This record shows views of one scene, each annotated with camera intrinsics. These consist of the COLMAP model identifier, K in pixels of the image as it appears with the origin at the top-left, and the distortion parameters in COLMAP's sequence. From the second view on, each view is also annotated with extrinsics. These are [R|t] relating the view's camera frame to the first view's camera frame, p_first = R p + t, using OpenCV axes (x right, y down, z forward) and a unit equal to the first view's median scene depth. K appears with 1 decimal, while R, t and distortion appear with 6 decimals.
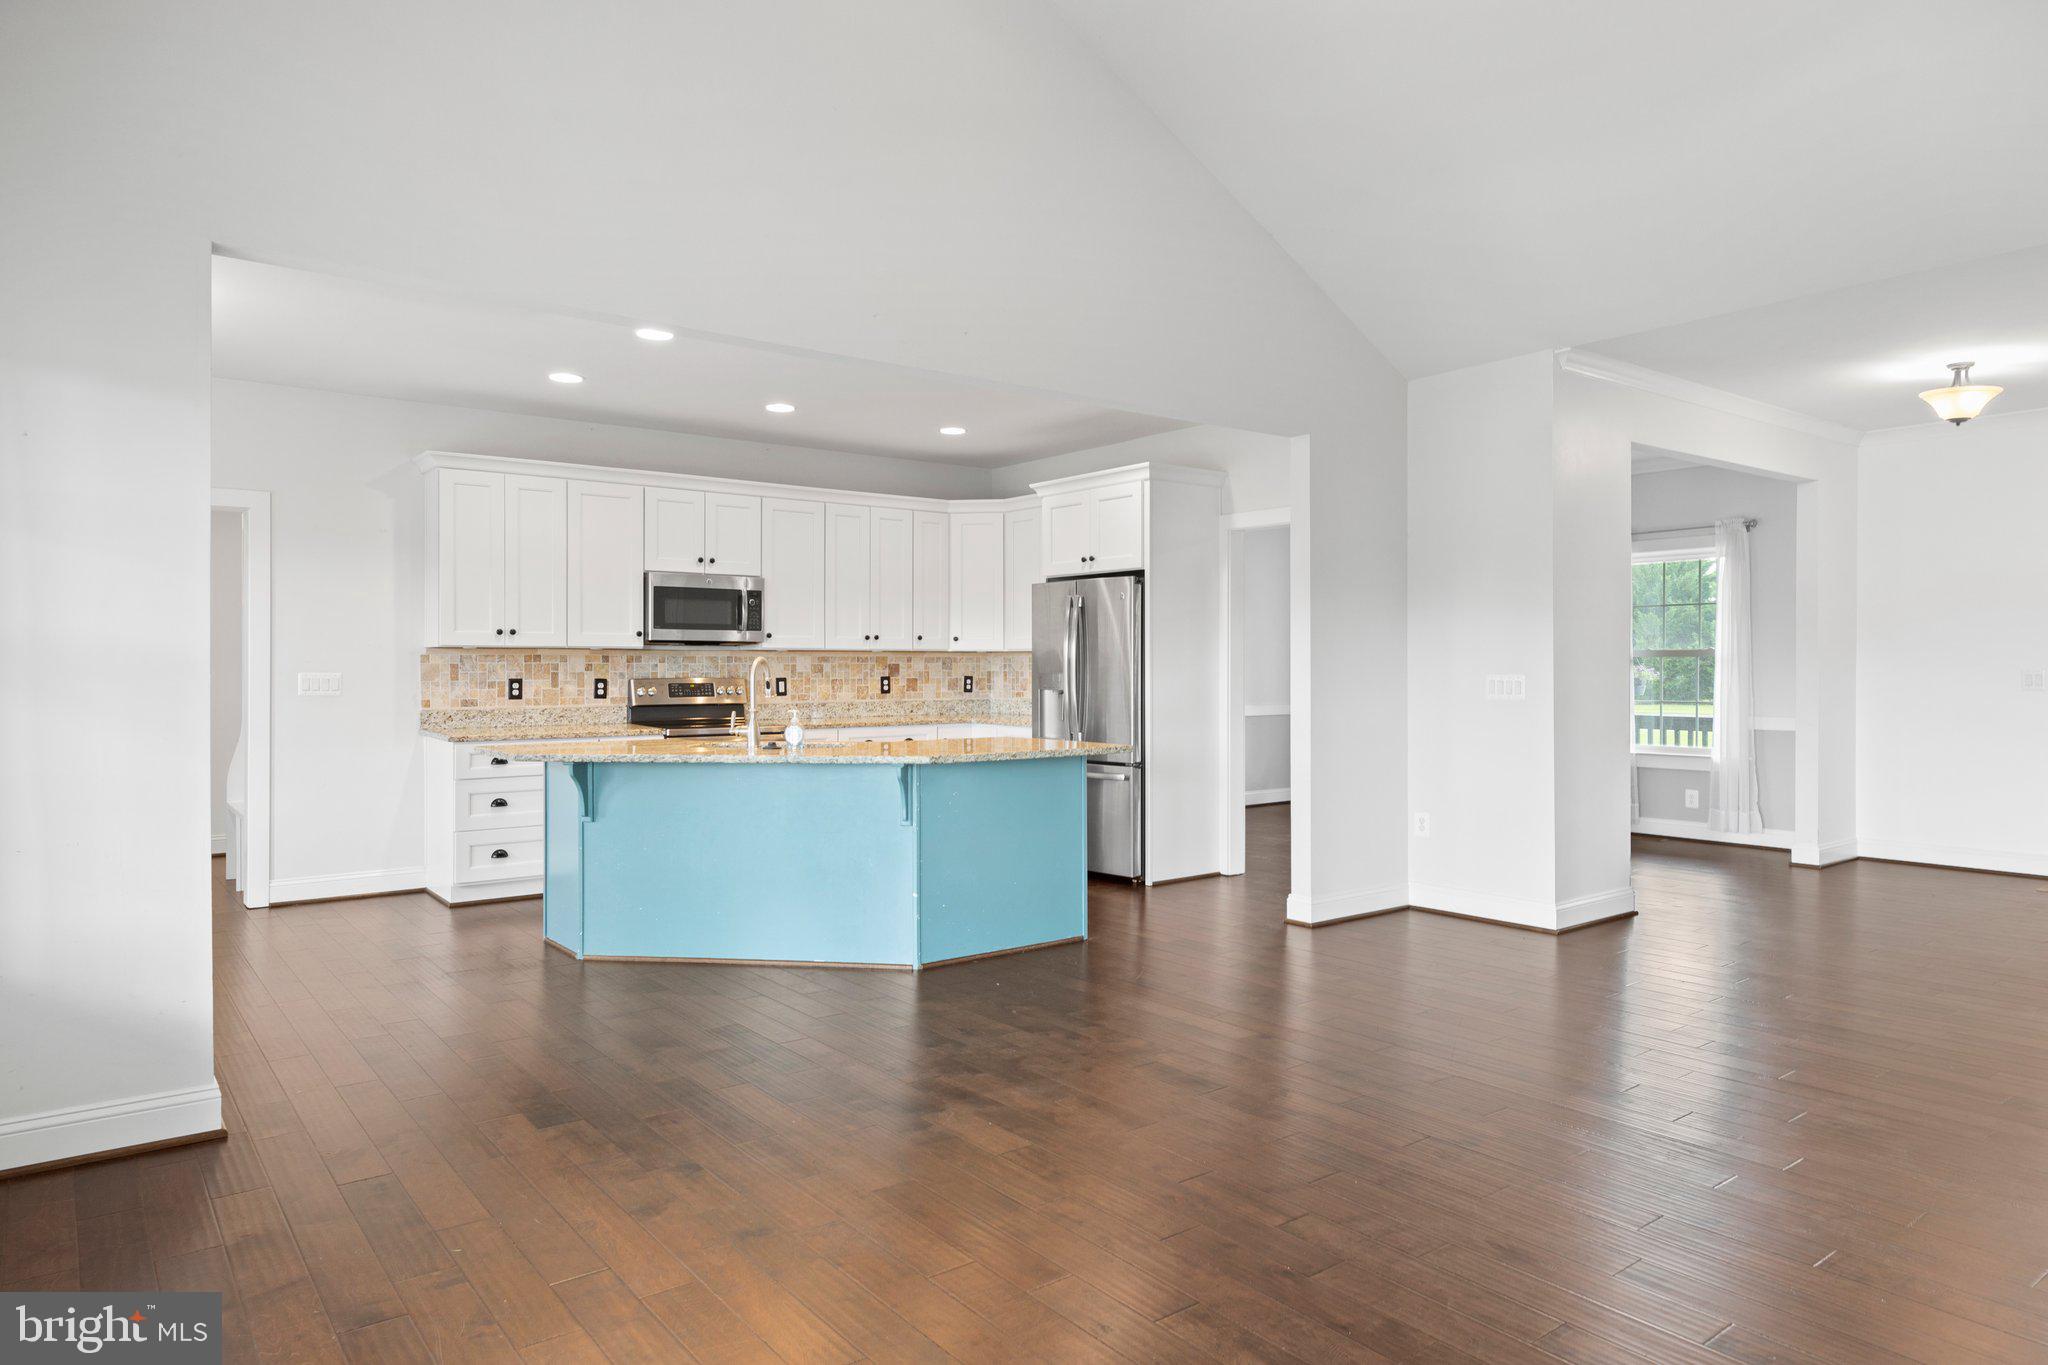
lens RADIAL K [[1268.9, 0, 1024.0], [0, 1268.9, 682.5], [0, 0, 1]] dist [-0.003153, -0.000209]
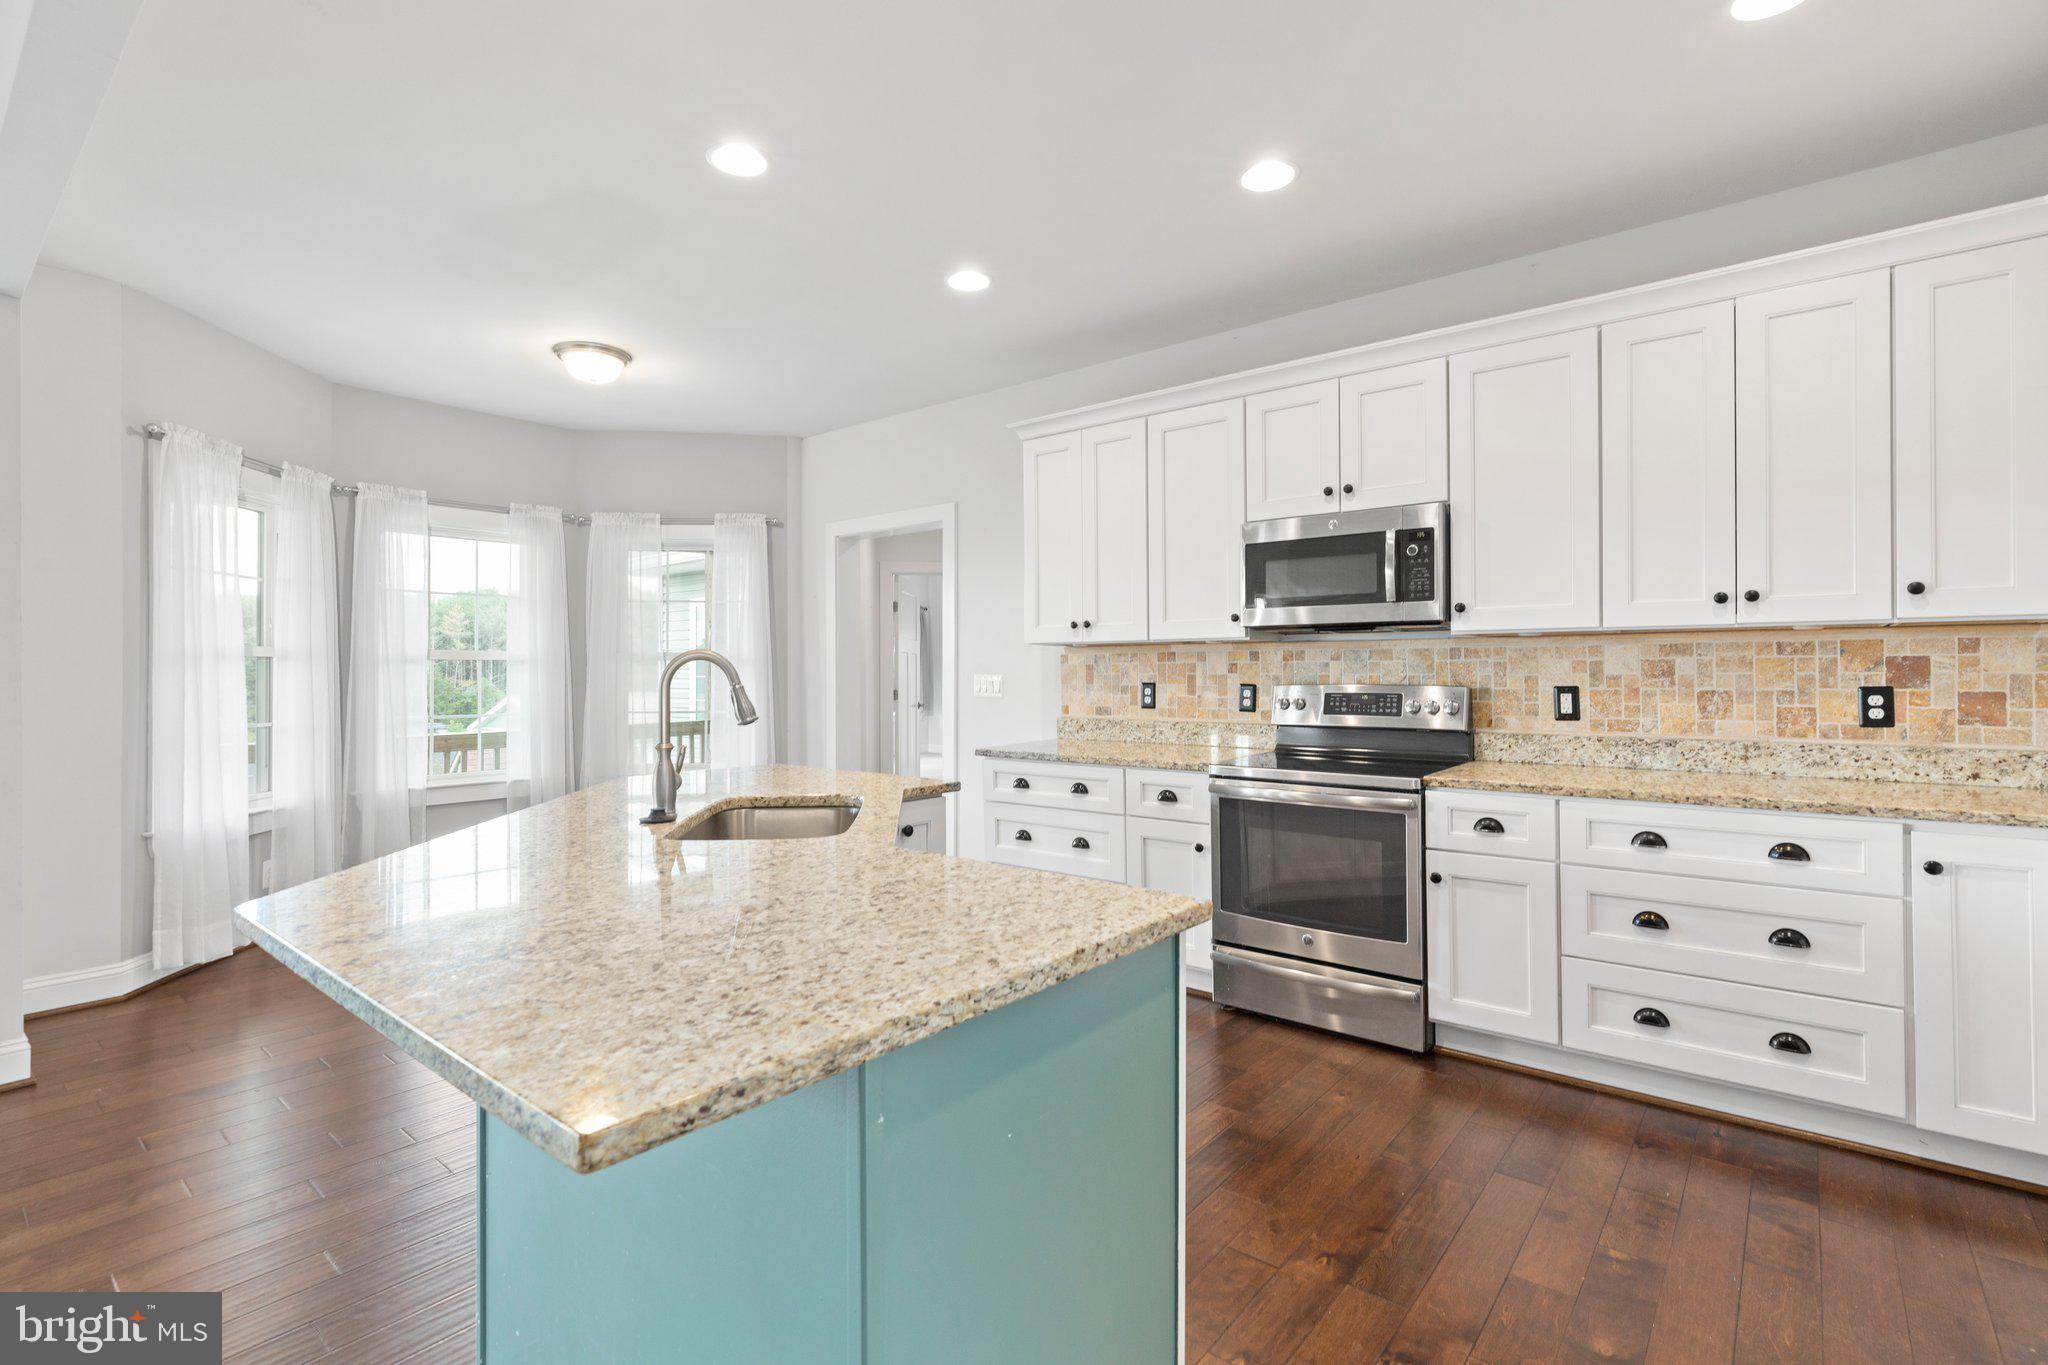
lens RADIAL K [[959.8, 0, 1024.0], [0, 959.8, 682.5], [0, 0, 1]] dist [-0.008201, 0.000445]
pose [[0.201819, 0.011567, -0.979355, 0.168497], [-0.007940, 0.999917, 0.010173, -0.008296], [0.979391, 0.005723, 0.201894, 0.769527]]
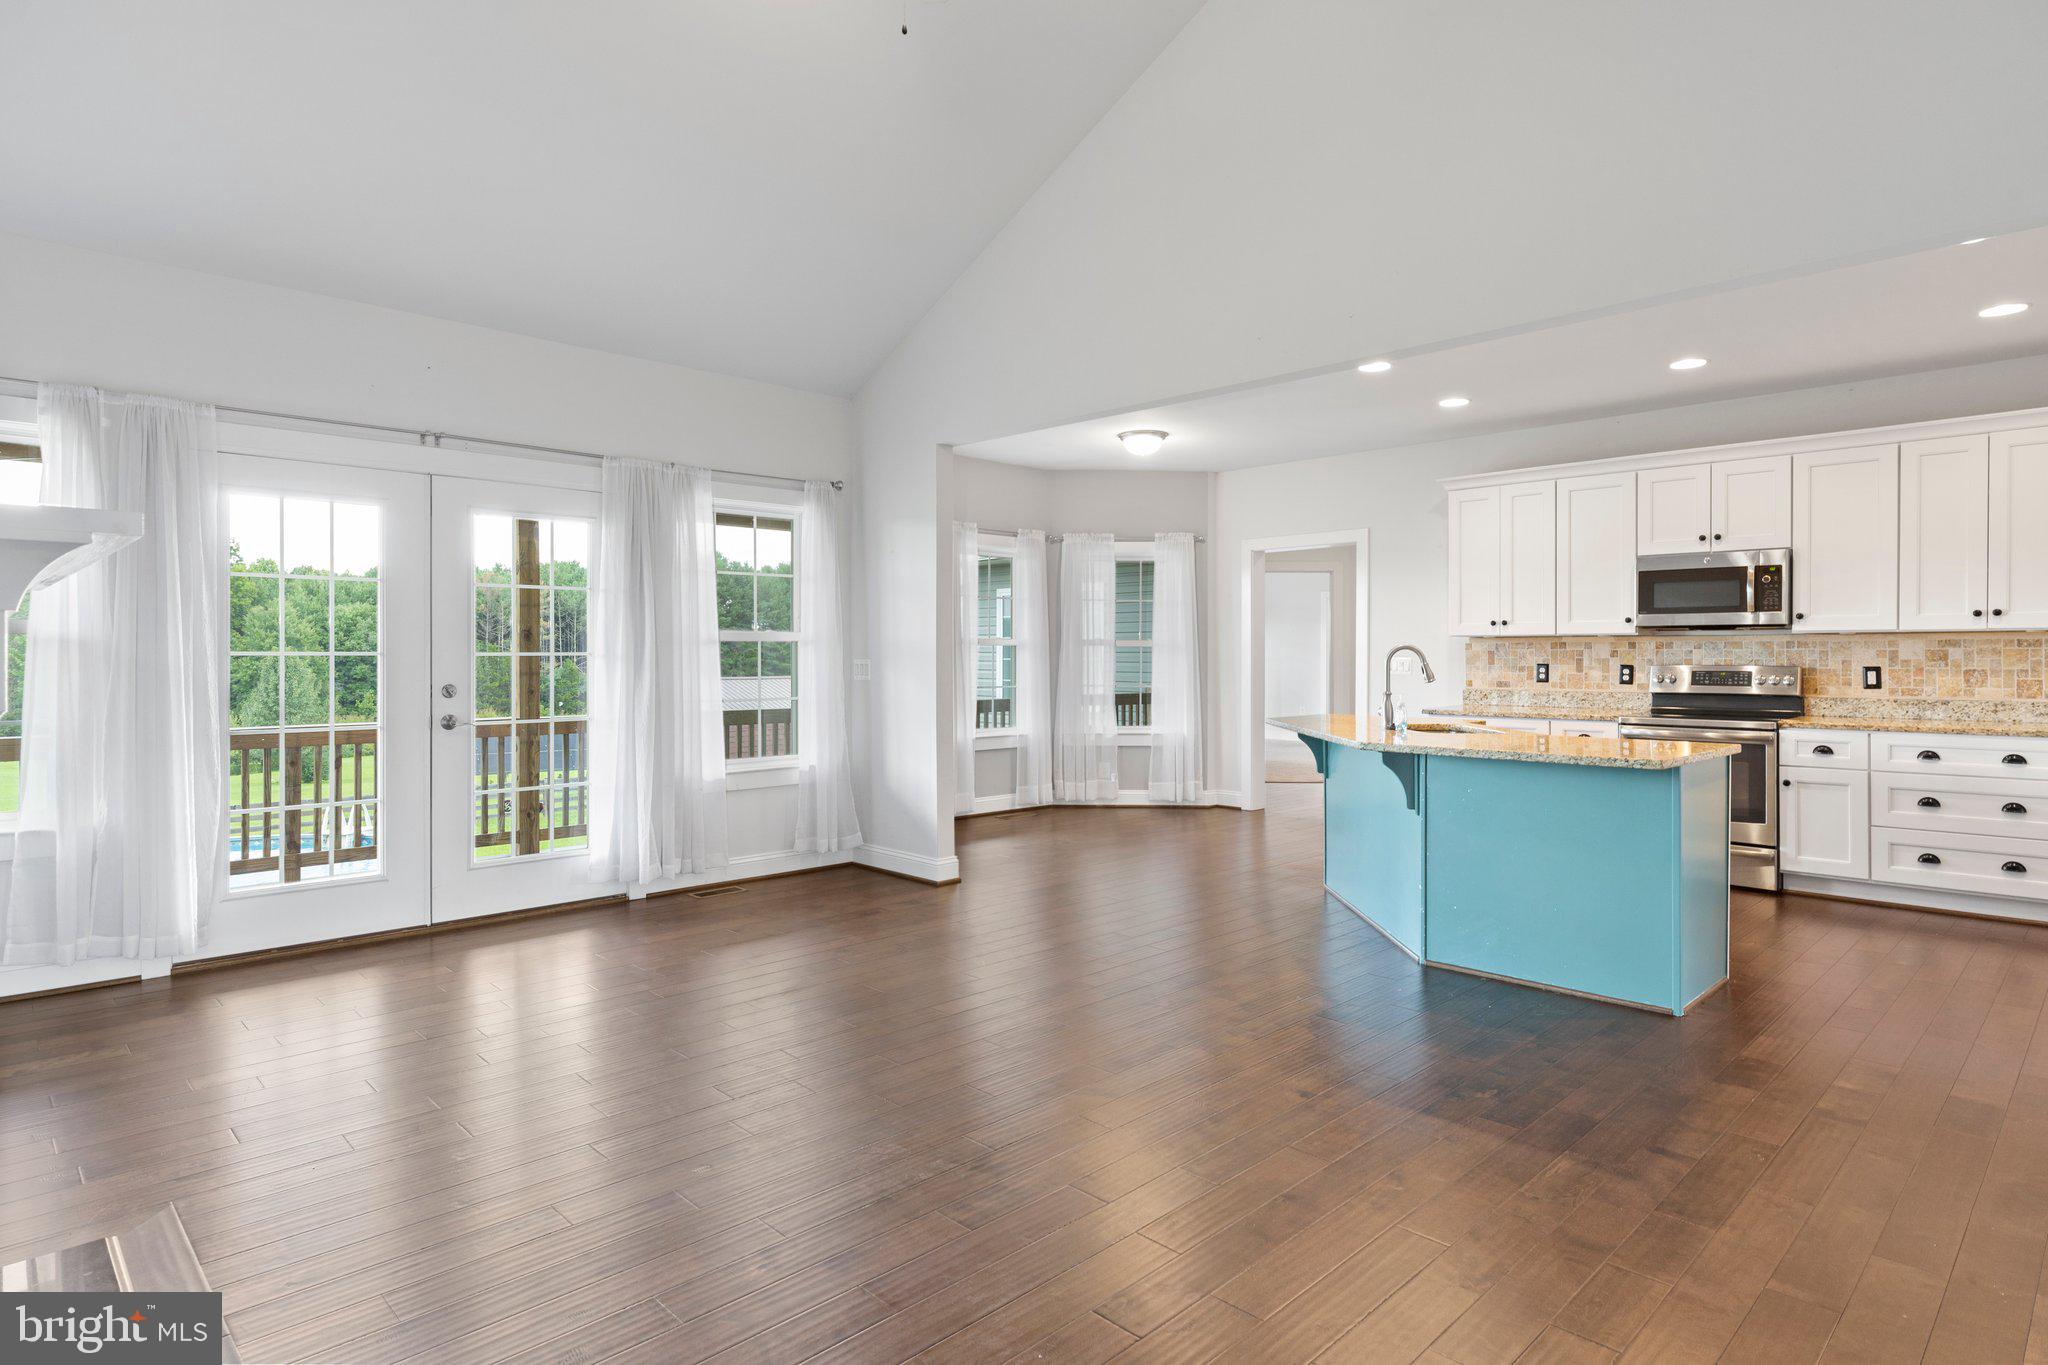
lens RADIAL K [[1126.4, 0, 1019.1], [0, 1126.4, 674.9], [0, 0, 1]] dist [0.004548, -0.000035]
pose [[0.096336, 0.019170, -0.995164, 0.523112], [-0.011597, 0.999768, 0.018136, -0.005711], [0.995281, 0.009794, 0.096536, 0.426770]]
